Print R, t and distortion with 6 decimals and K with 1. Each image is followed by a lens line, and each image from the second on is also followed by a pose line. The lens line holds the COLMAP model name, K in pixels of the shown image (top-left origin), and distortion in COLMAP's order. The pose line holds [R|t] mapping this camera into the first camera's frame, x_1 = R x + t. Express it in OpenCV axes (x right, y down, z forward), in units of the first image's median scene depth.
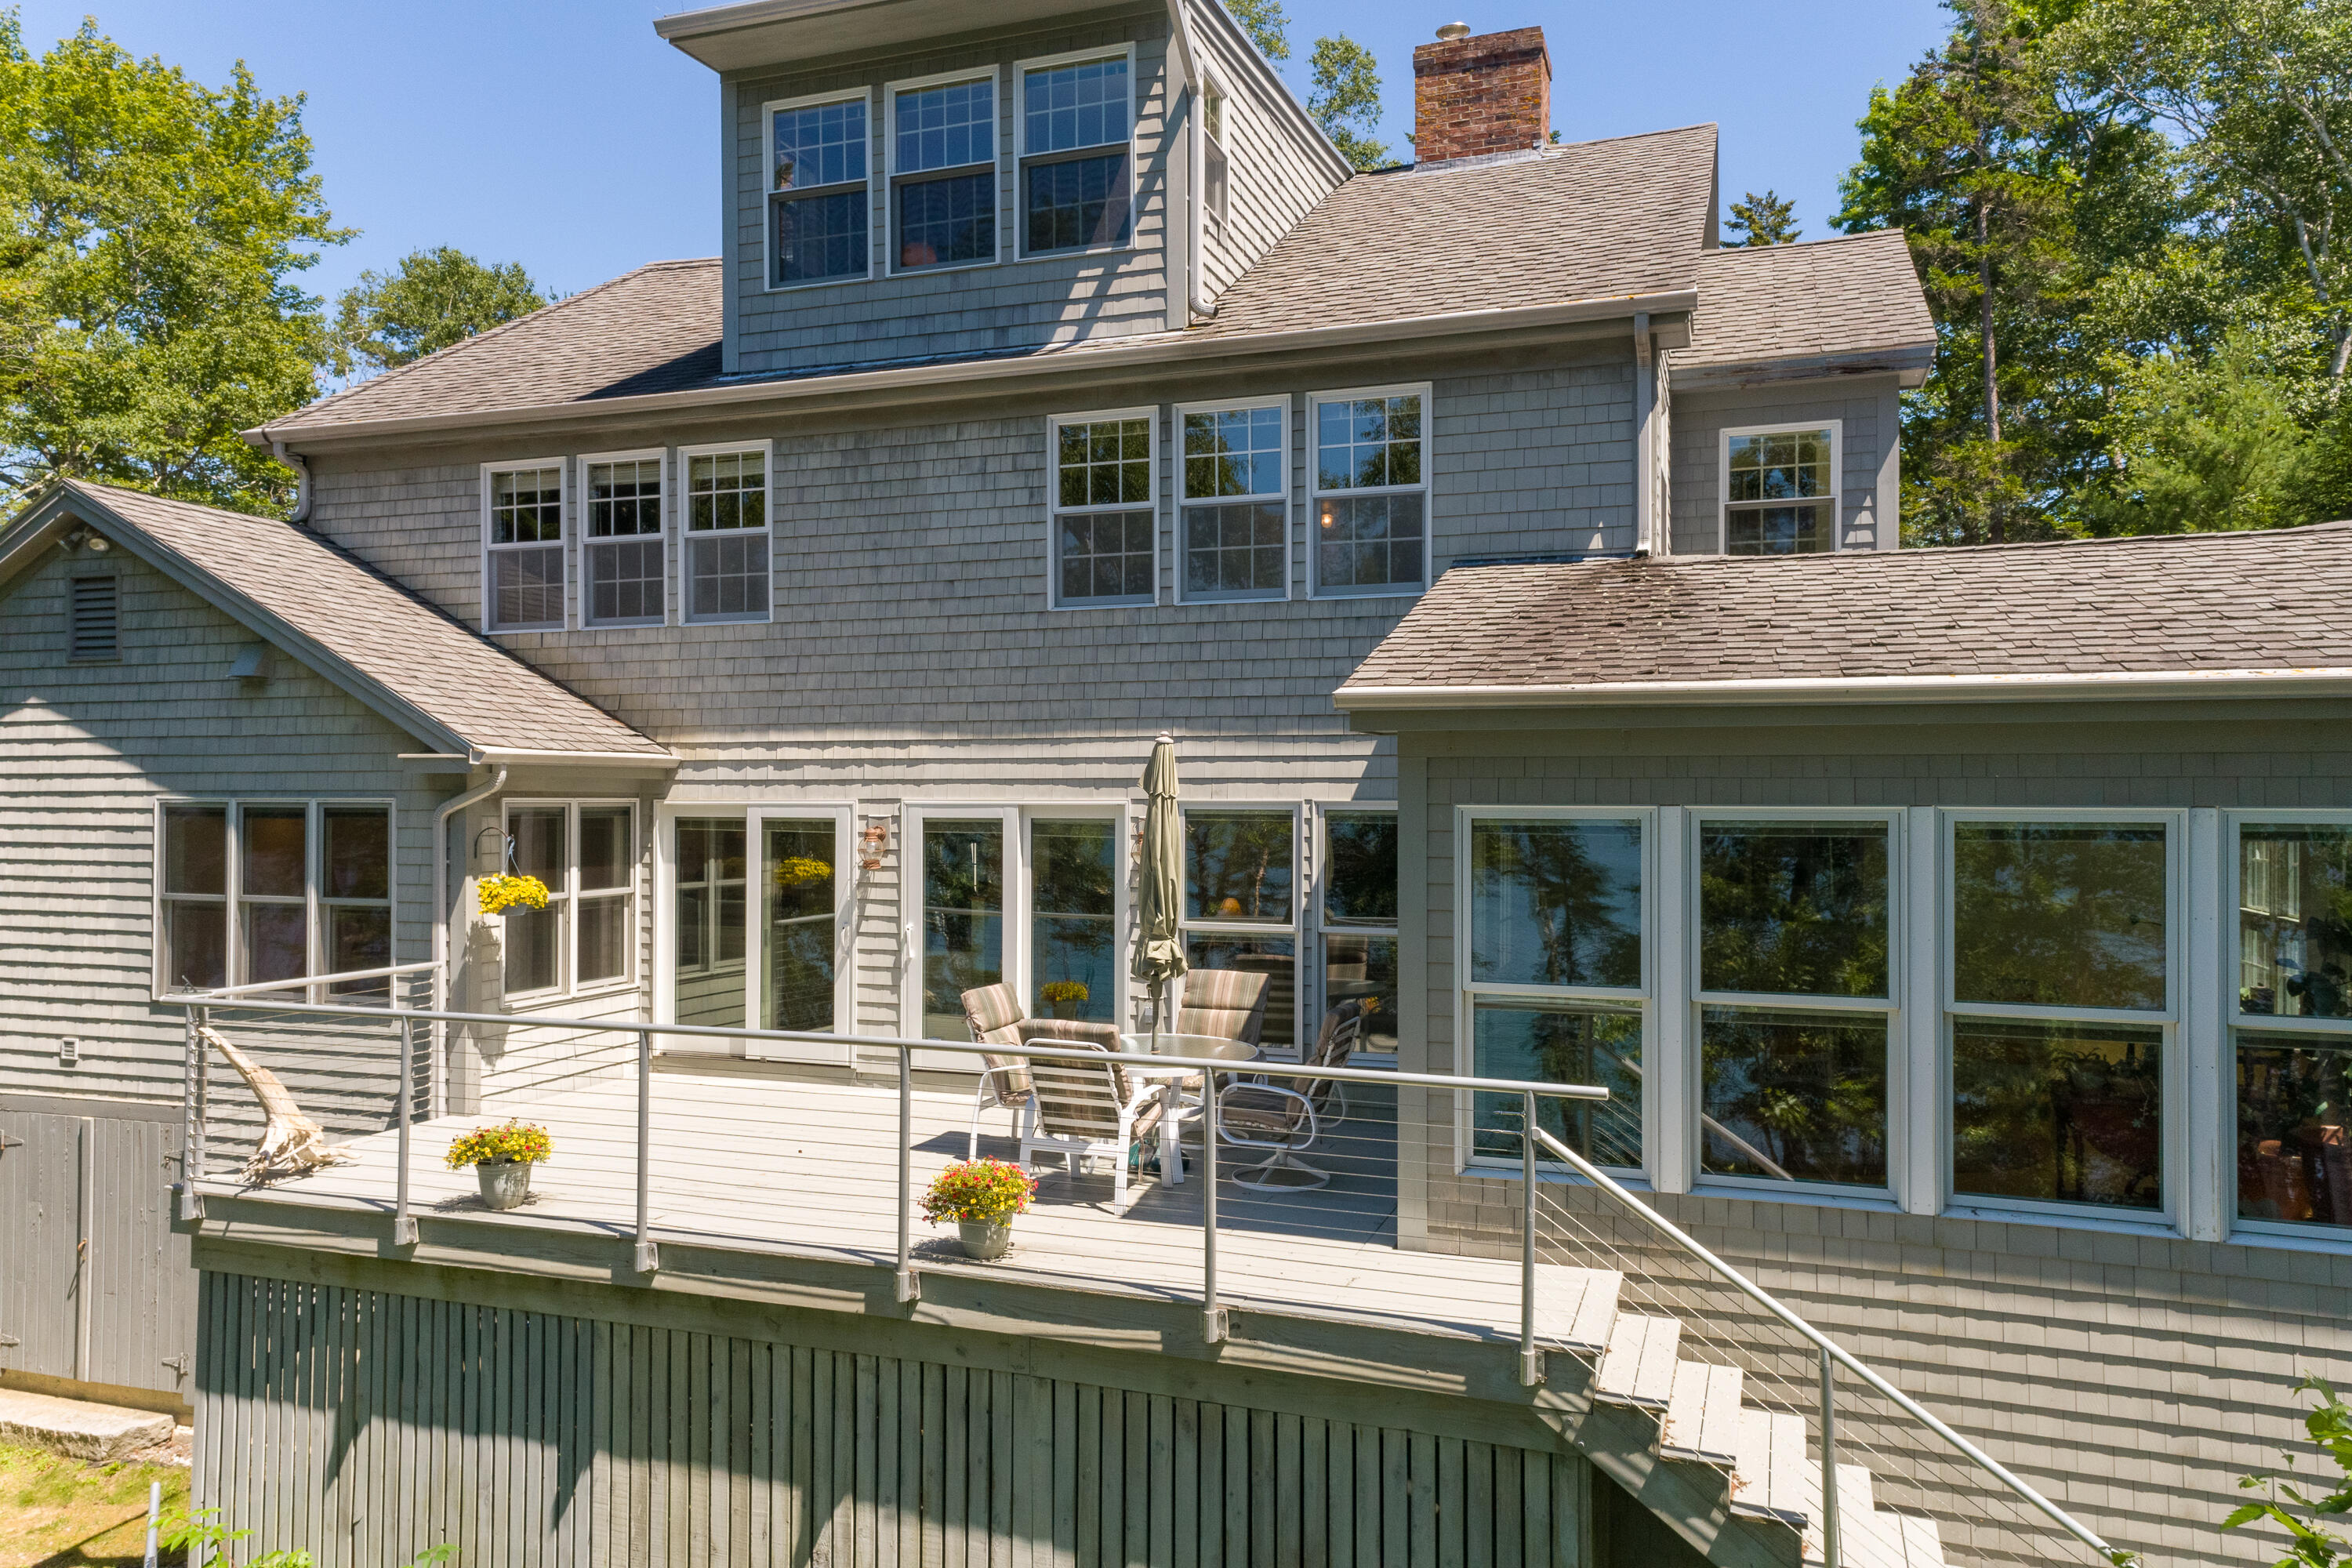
lens RADIAL K [[1577.7, 0, 1175.9], [0, 1577.7, 795.4], [0, 0, 1]] dist [0.040114, 0.003282]
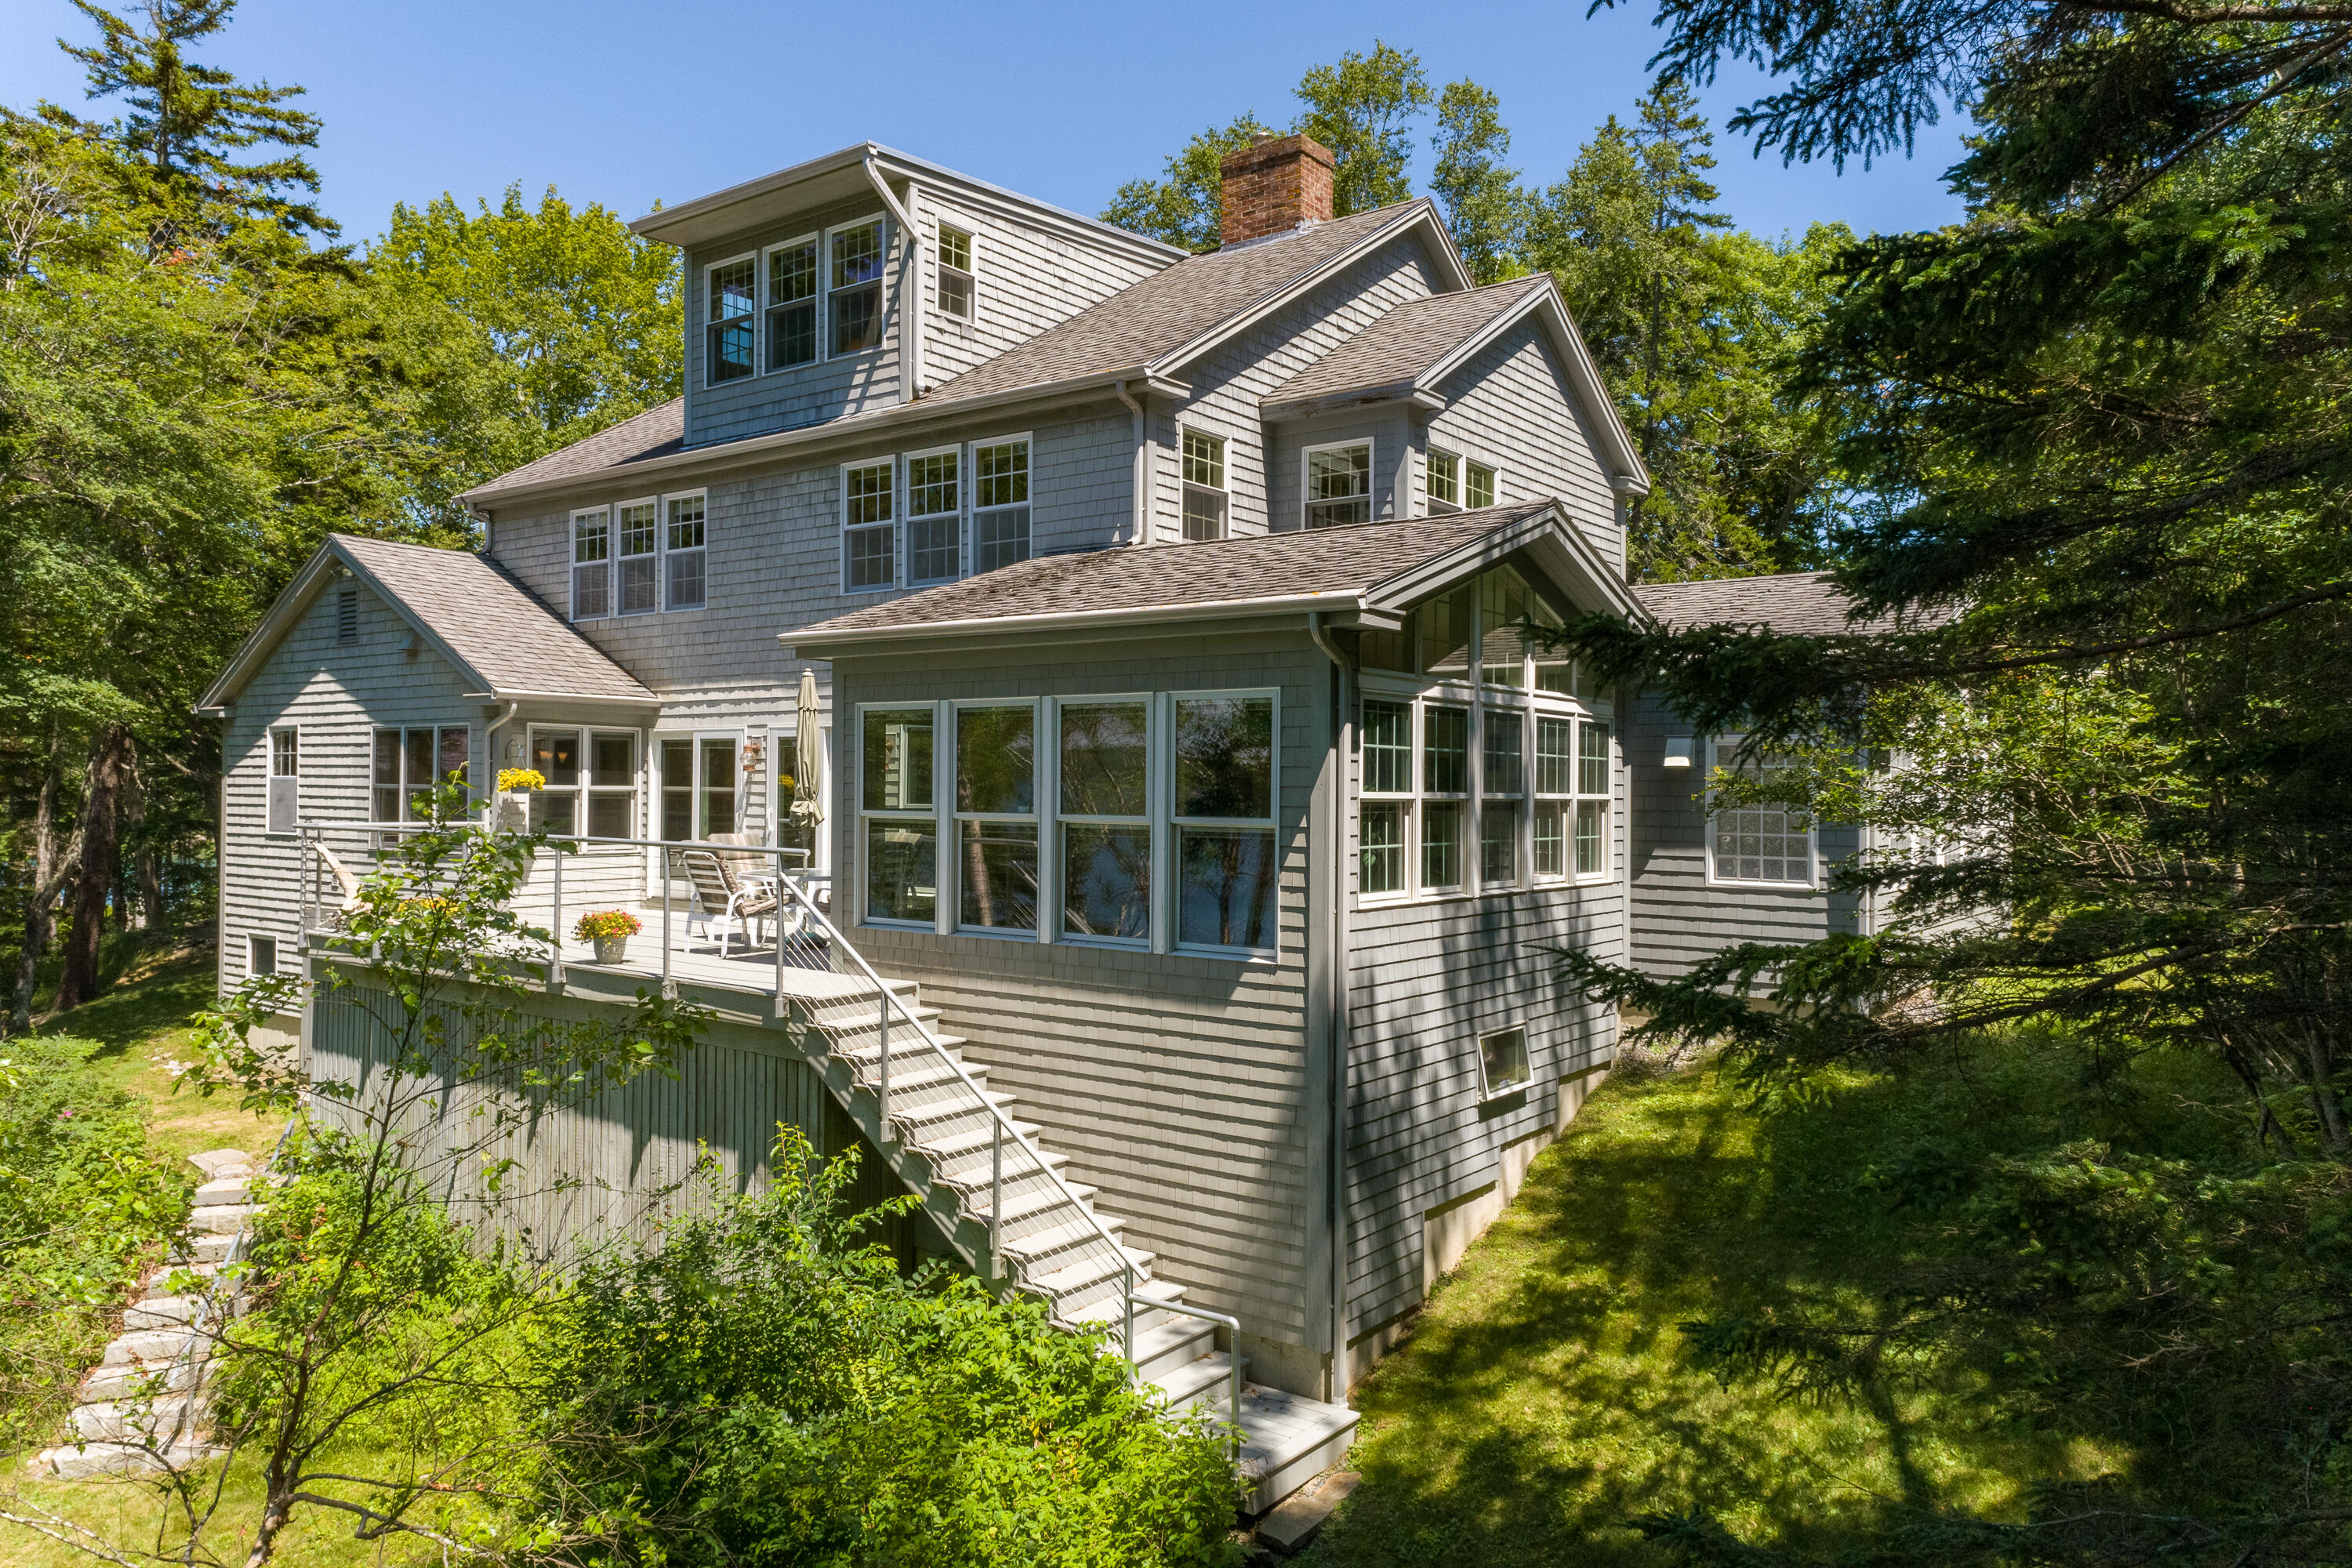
lens RADIAL K [[1577.7, 0, 1175.3], [0, 1577.7, 775.0], [0, 0, 1]] dist [0.040114, 0.003282]
pose [[0.952742, 0.005307, -0.303735, 0.642364], [-0.009101, 0.999897, -0.011075, 0.062463], [0.303645, 0.013316, 0.952692, -0.302212]]
